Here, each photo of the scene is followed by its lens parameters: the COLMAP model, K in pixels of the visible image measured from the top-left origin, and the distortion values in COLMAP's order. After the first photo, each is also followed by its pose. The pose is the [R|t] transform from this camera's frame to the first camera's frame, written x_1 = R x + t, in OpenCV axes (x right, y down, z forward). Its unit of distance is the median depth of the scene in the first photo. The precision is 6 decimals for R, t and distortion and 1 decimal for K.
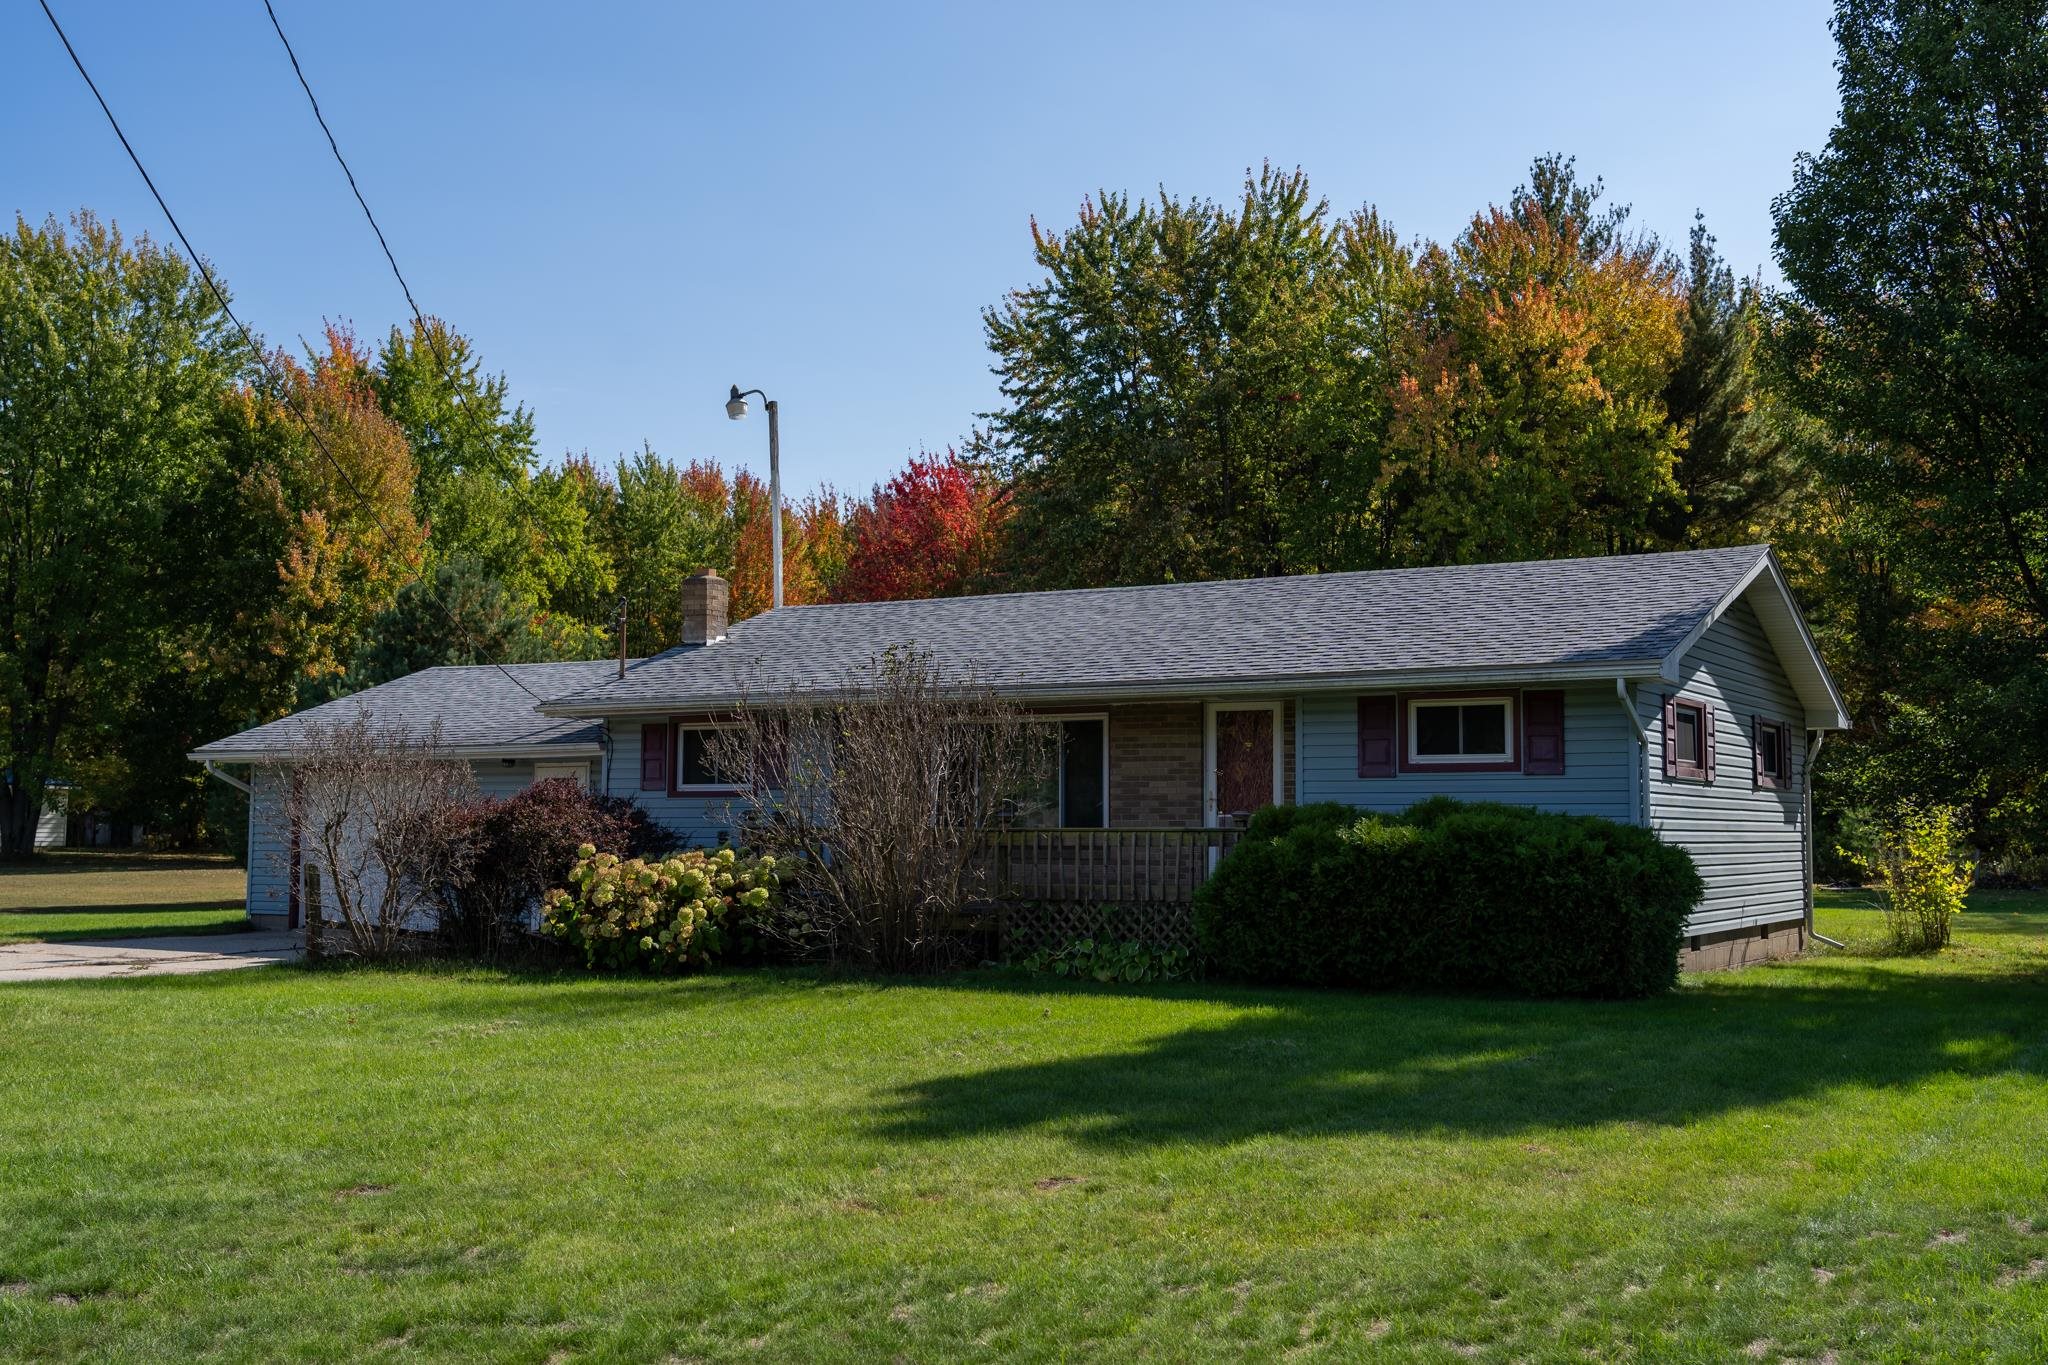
lens RADIAL K [[2136.6, 0, 1025.4], [0, 2136.6, 671.6], [0, 0, 1]] dist [-0.058183, 0.000000]
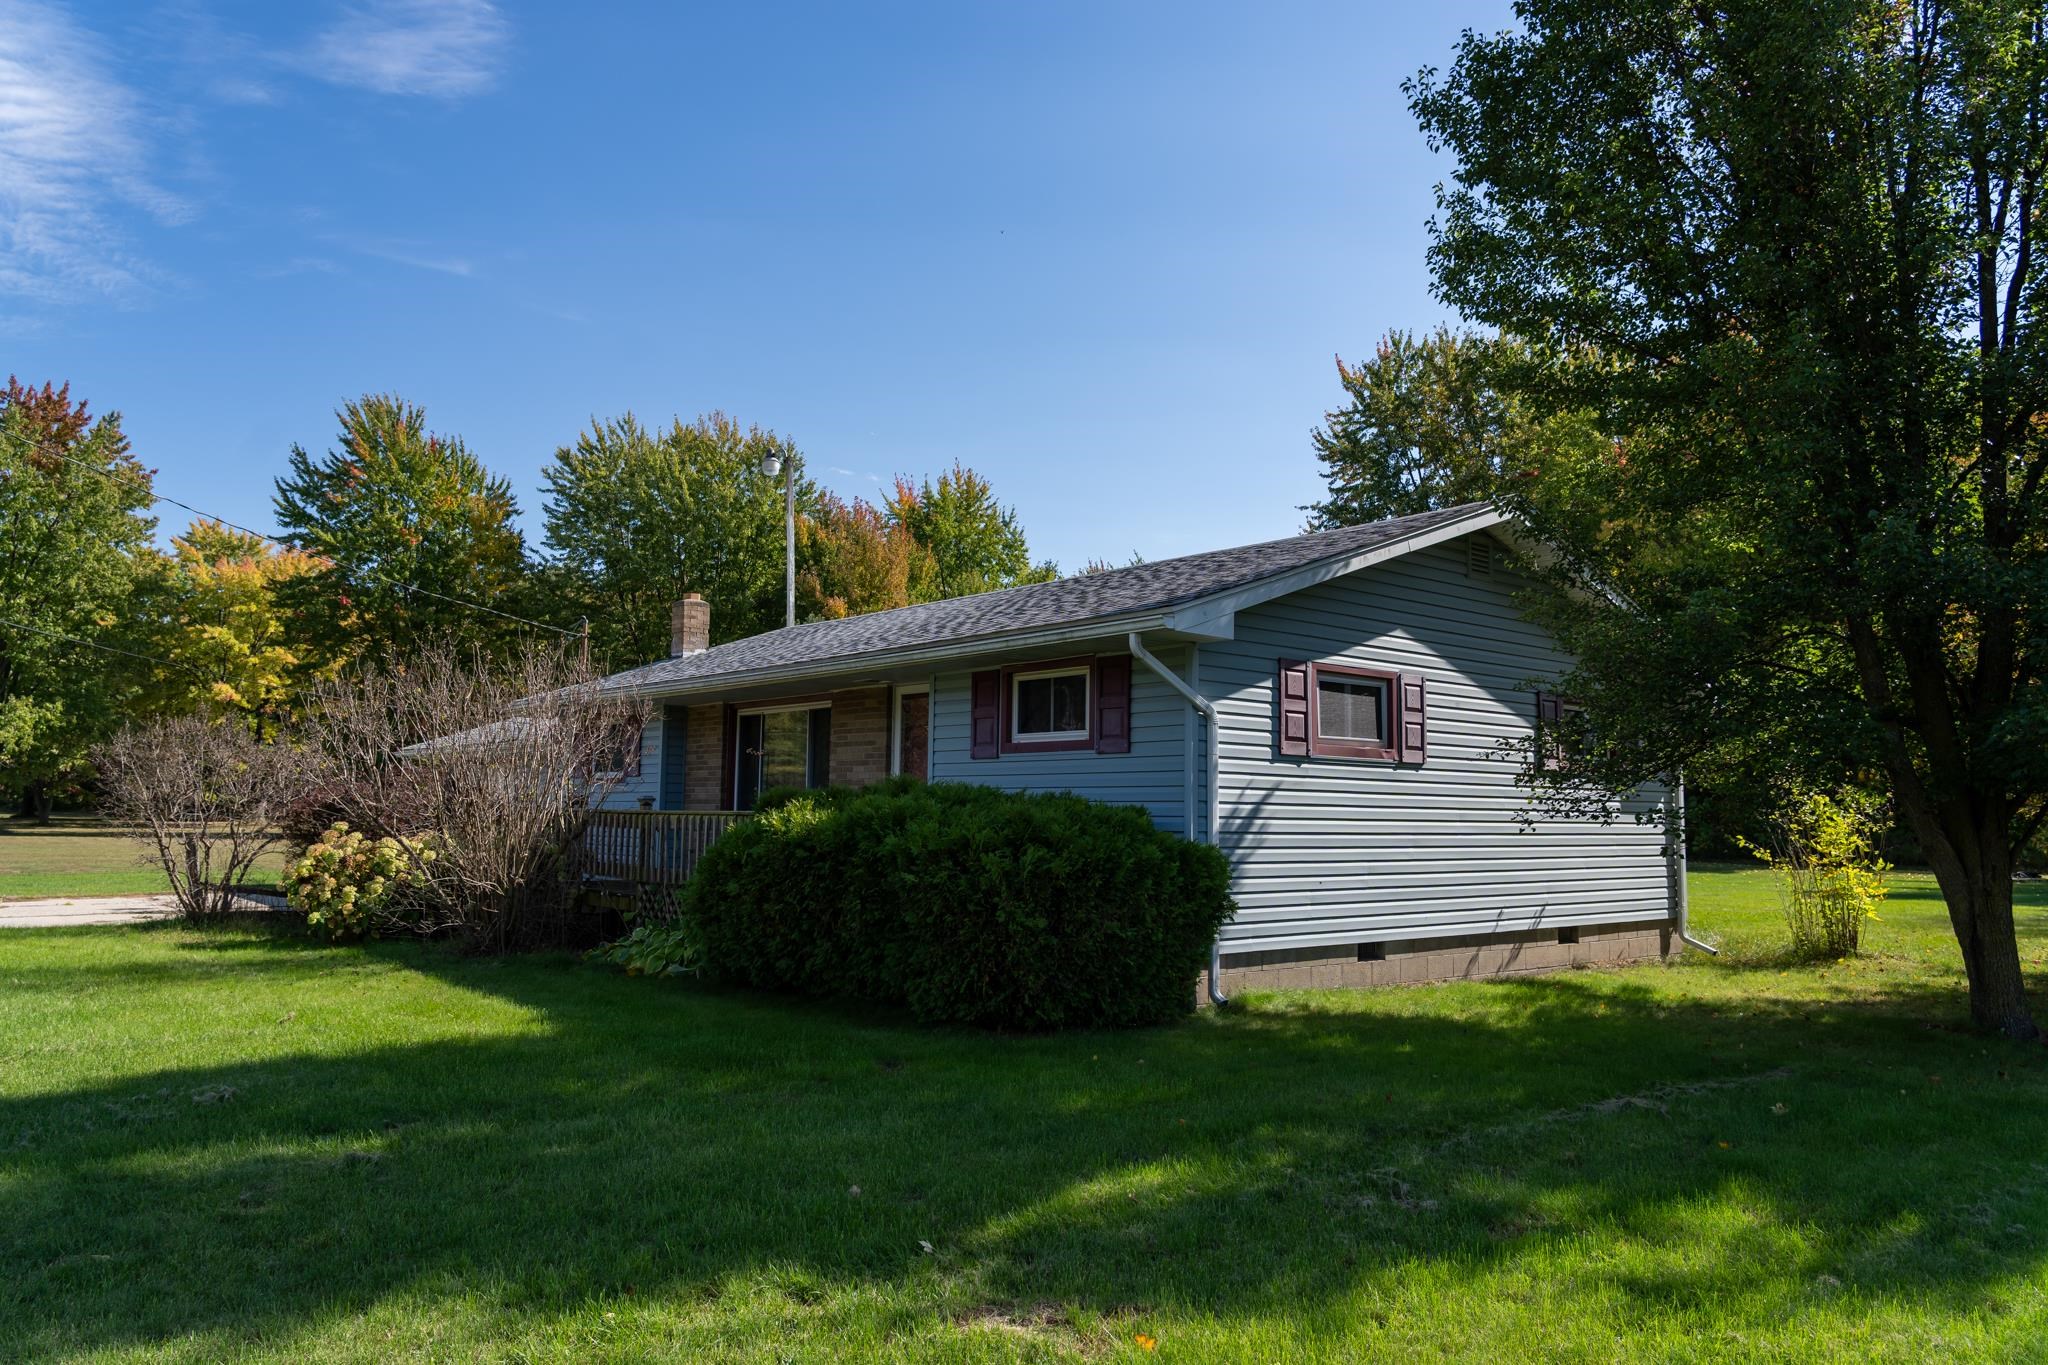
lens RADIAL K [[1405.3, 0, 1022.1], [0, 1405.3, 701.4], [0, 0, 1]] dist [-0.028874, 0.000889]
pose [[0.943996, -0.019740, -0.329365, 0.103319], [0.016874, 0.999791, -0.011560, 0.008709], [0.329525, 0.005355, 0.944132, 0.117253]]
